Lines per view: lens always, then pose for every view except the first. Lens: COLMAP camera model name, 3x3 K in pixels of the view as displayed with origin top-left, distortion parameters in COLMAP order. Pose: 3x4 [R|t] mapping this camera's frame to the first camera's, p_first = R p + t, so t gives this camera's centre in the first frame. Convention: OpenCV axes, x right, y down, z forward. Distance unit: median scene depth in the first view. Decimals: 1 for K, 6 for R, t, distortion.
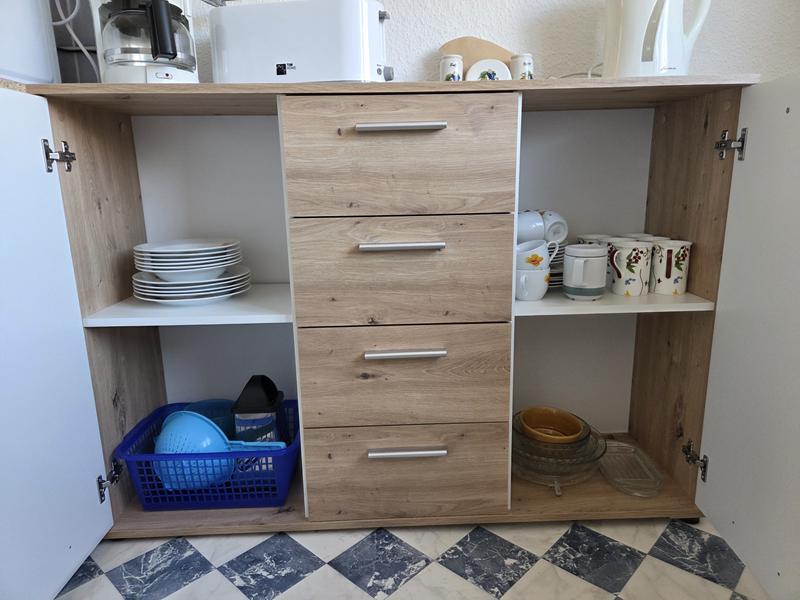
lens RADIAL K [[539.3, 0, 406.5], [0, 539.3, 299.3], [0, 0, 1]] dist [0.062236, -0.032310]
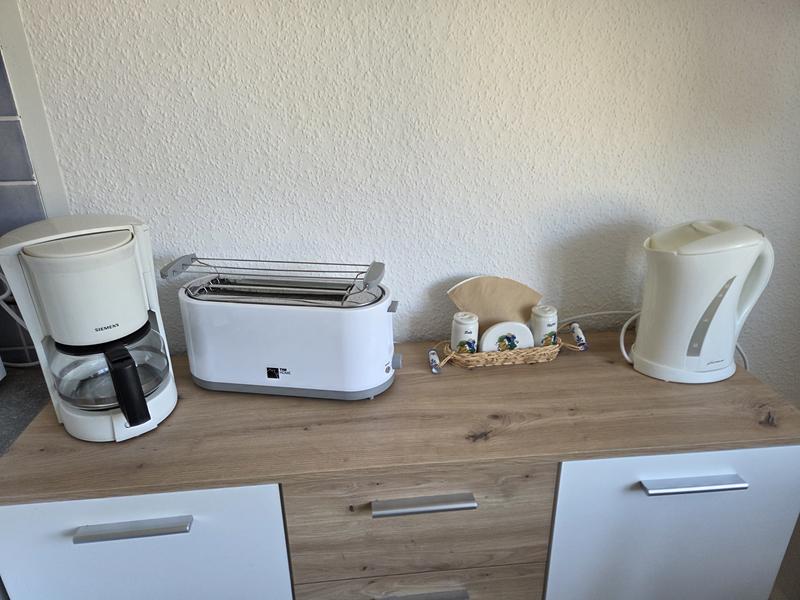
lens RADIAL K [[539.3, 0, 394.7], [0, 539.3, 302.1], [0, 0, 1]] dist [0.062236, -0.032310]
pose [[0.998429, -0.022006, 0.051528, -0.082694], [0.011731, 0.981365, 0.191795, -0.711367], [-0.054789, -0.190889, 0.980081, 0.189485]]
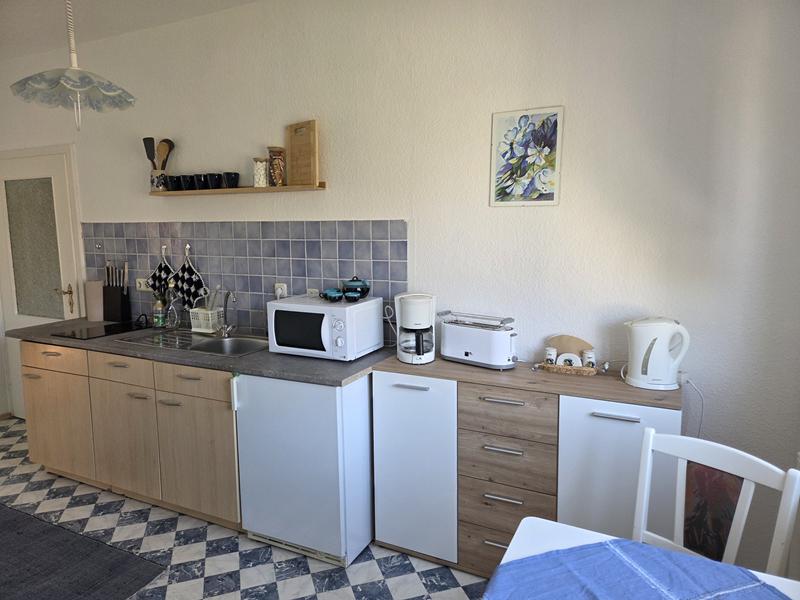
lens RADIAL K [[539.3, 0, 400.5], [0, 539.3, 296.1], [0, 0, 1]] dist [0.062236, -0.032310]
pose [[0.878890, 0.072347, -0.471506, 0.586641], [-0.112329, 0.992025, -0.057166, -0.516189], [0.463611, 0.103206, 0.880008, -1.158566]]
